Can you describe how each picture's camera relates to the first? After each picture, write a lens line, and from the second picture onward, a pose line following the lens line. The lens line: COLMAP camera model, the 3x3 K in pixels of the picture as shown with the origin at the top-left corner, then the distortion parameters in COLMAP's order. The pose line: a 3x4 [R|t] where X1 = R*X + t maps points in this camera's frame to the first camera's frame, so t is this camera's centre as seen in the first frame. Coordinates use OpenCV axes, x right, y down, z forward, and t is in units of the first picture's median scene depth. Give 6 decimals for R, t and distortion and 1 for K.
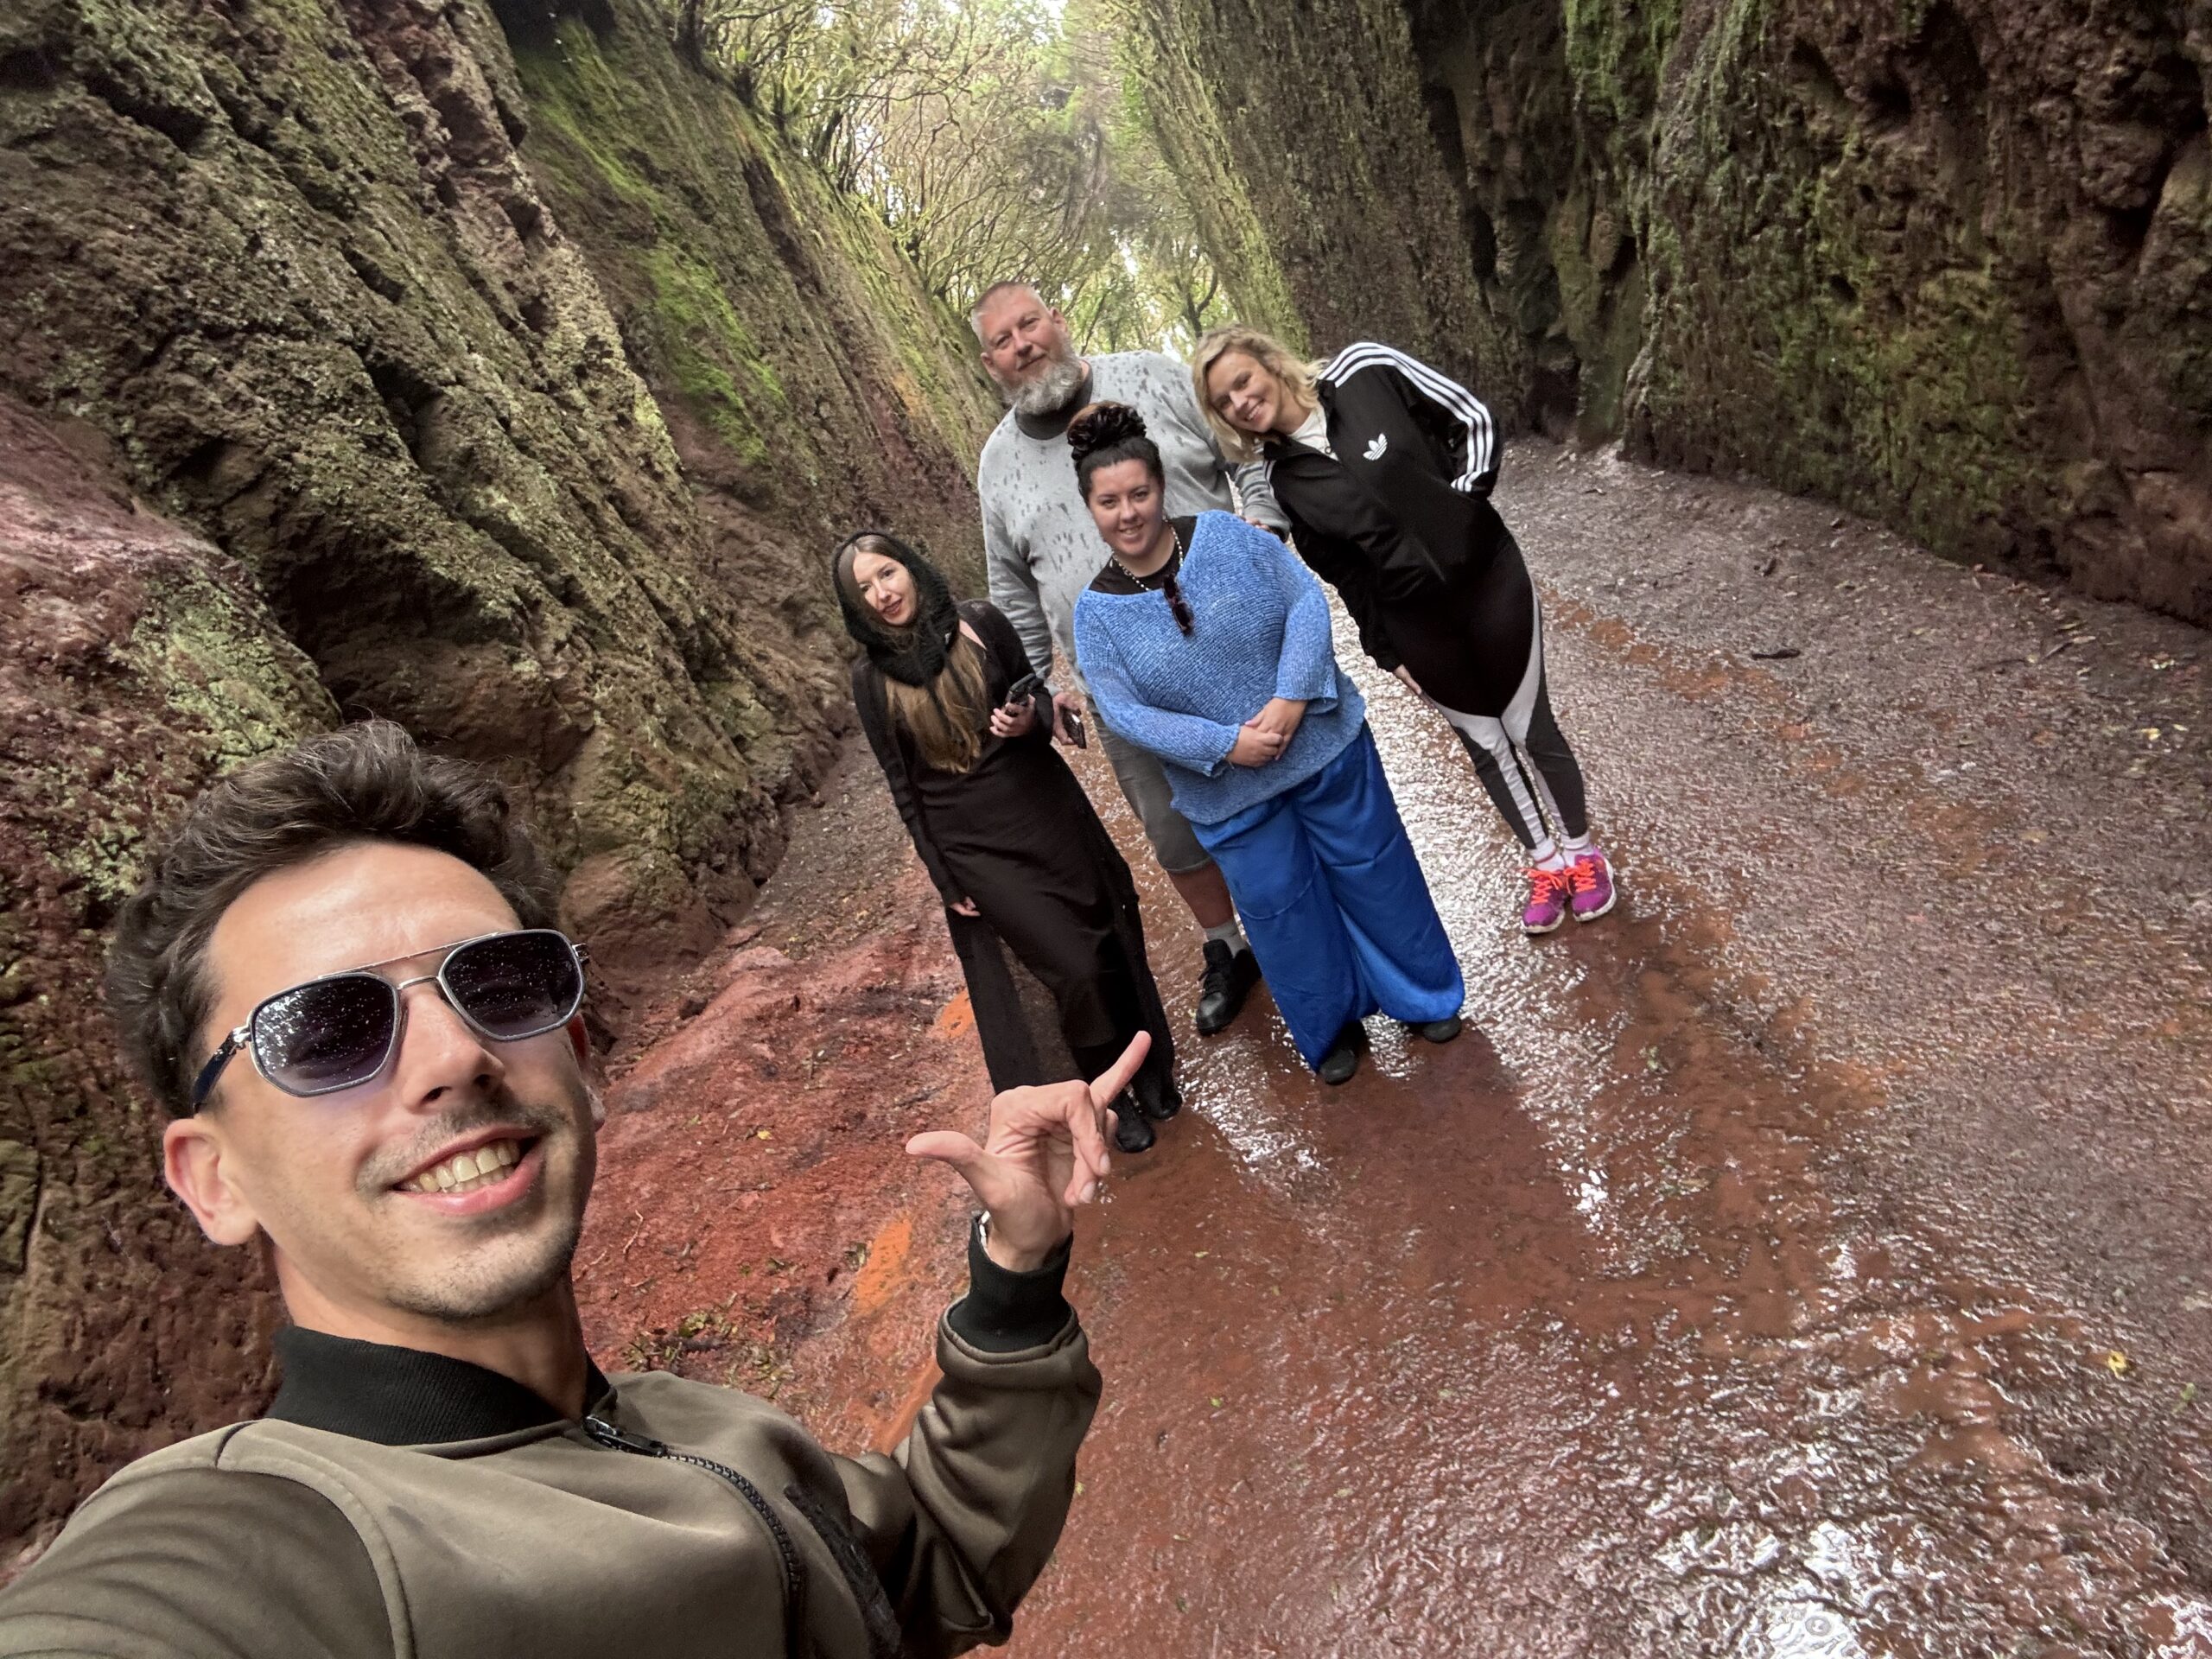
lens RADIAL K [[1600.3, 0, 1088.9], [0, 1600.3, 851.5], [0, 0, 1]] dist [0.035722, -0.022015]
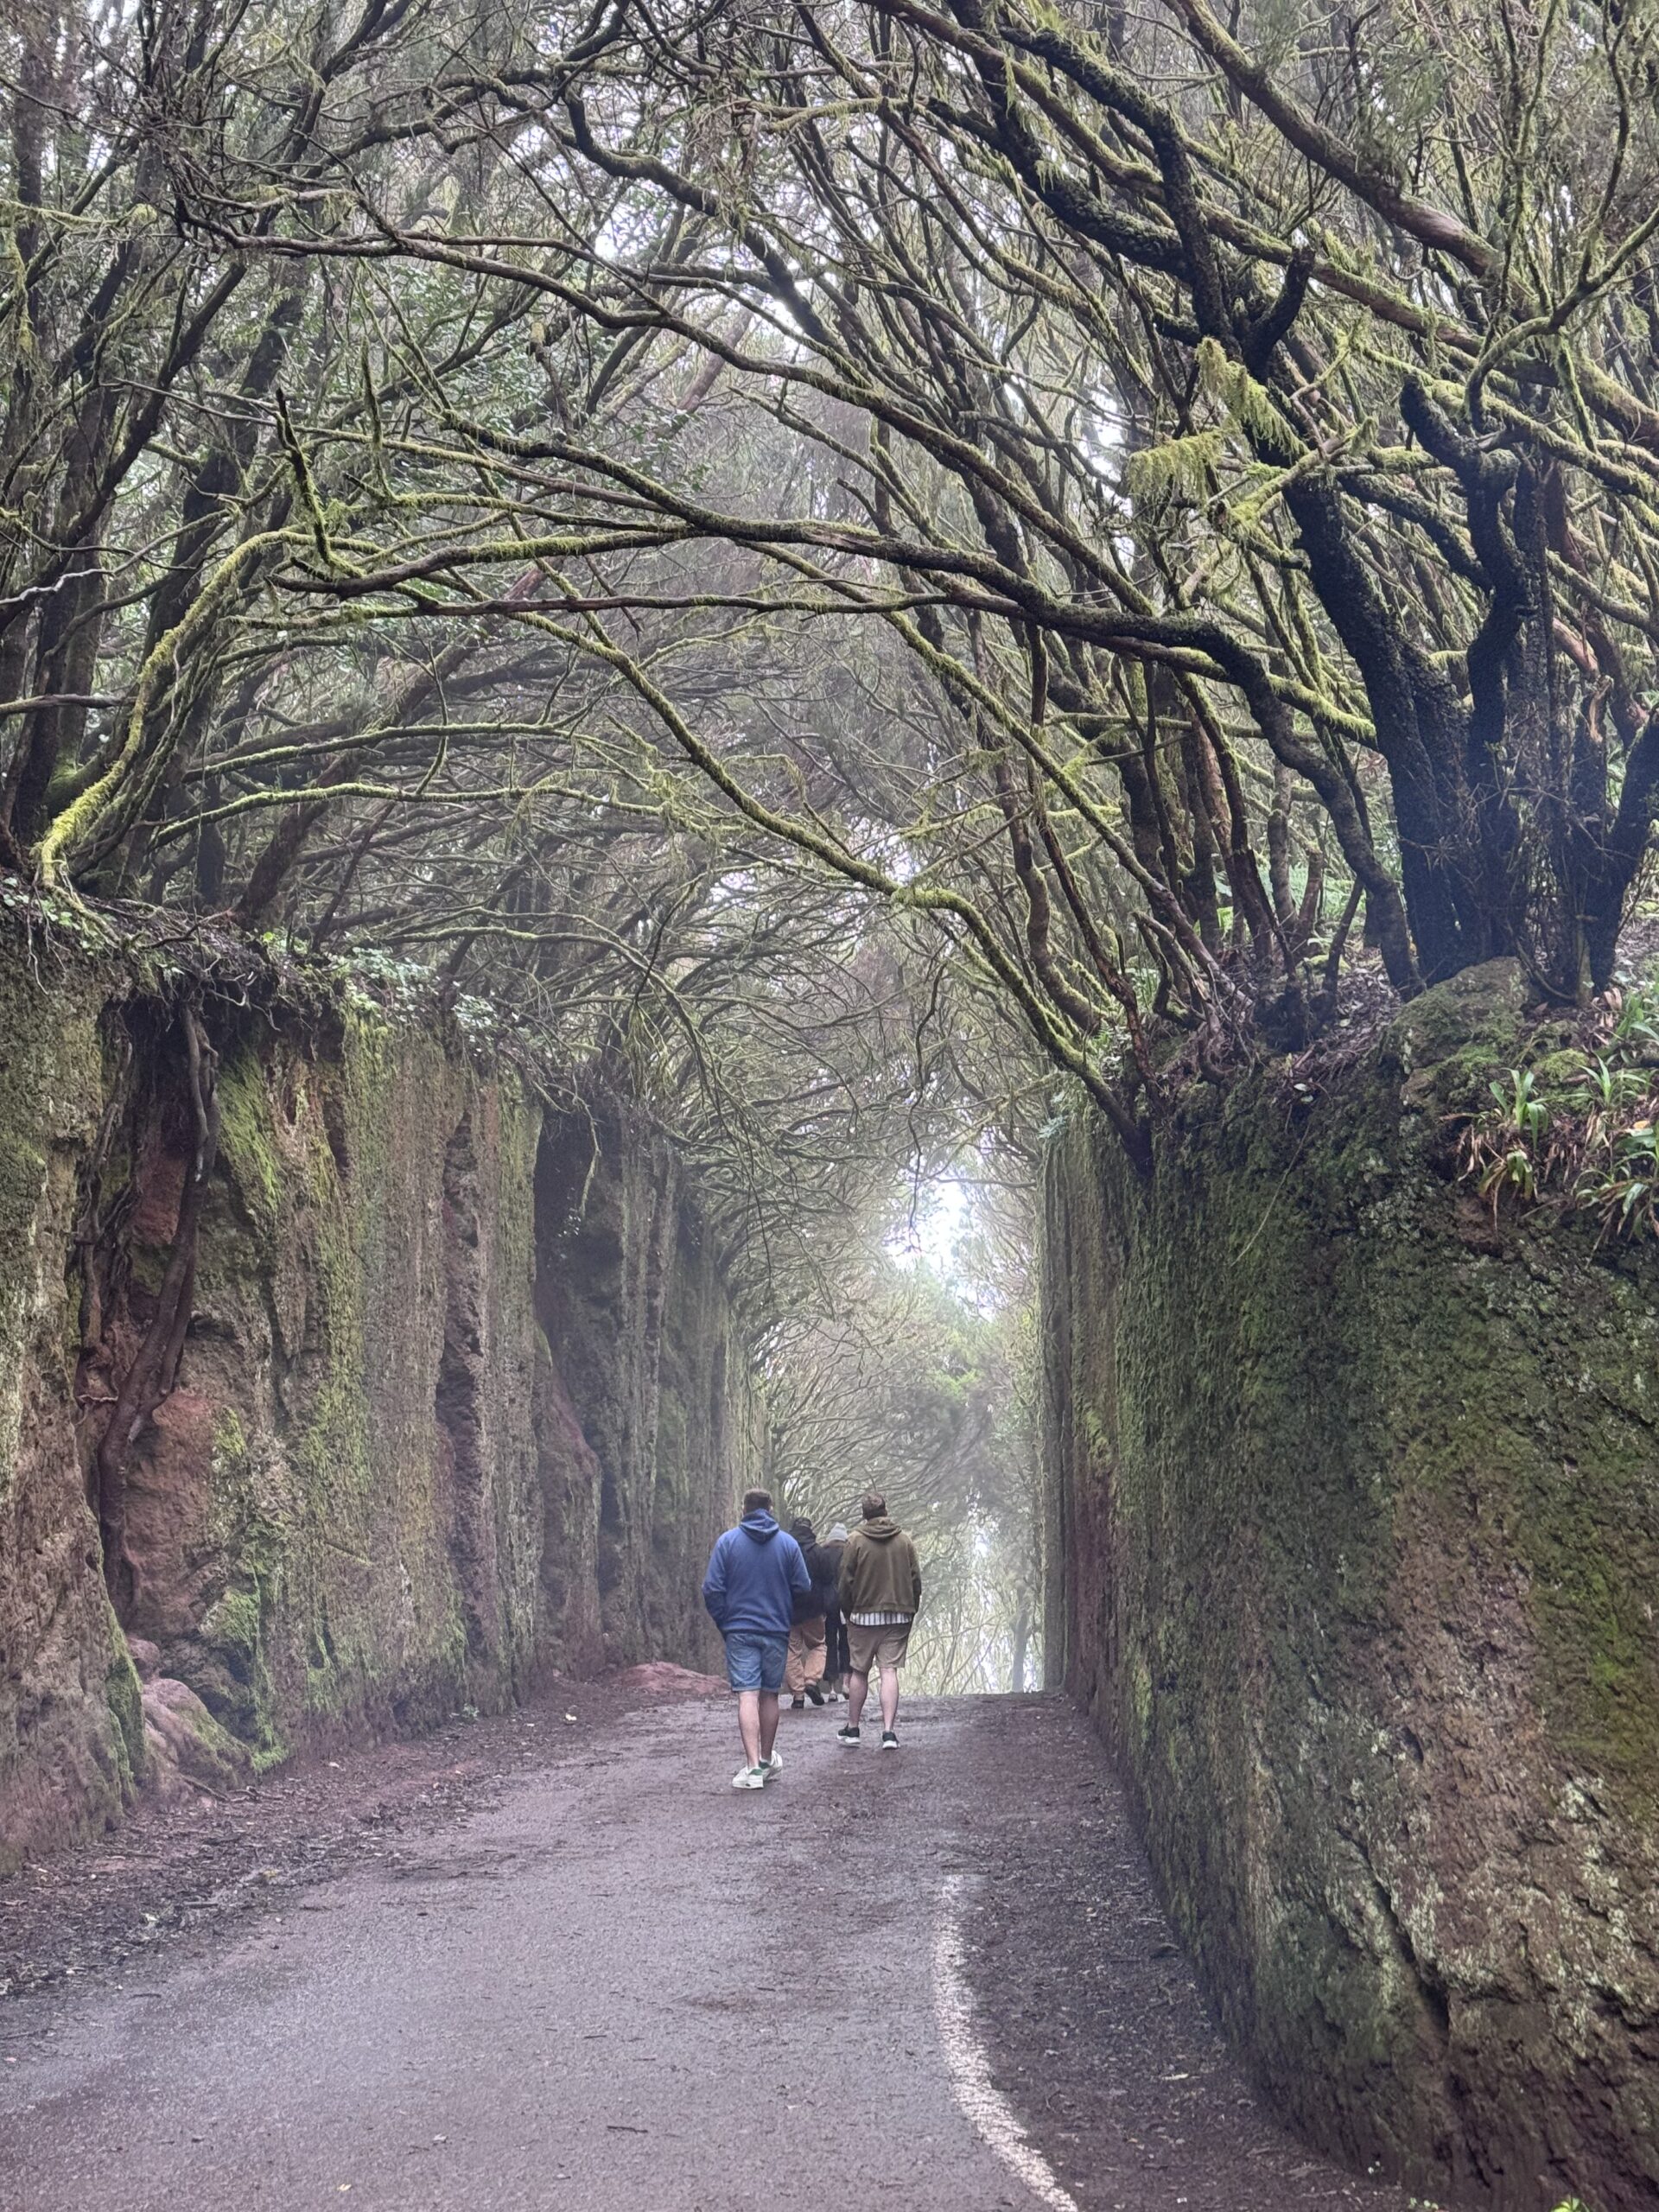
lens RADIAL K [[3095.0, 0, 826.6], [0, 3095.0, 1097.8], [0, 0, 1]] dist [0.091144, 0.000000]
pose [[0.893030, 0.438712, -0.100141, 0.127608], [-0.435584, 0.786883, -0.437129, 1.453242], [-0.112974, 0.433989, 0.893807, -4.072075]]
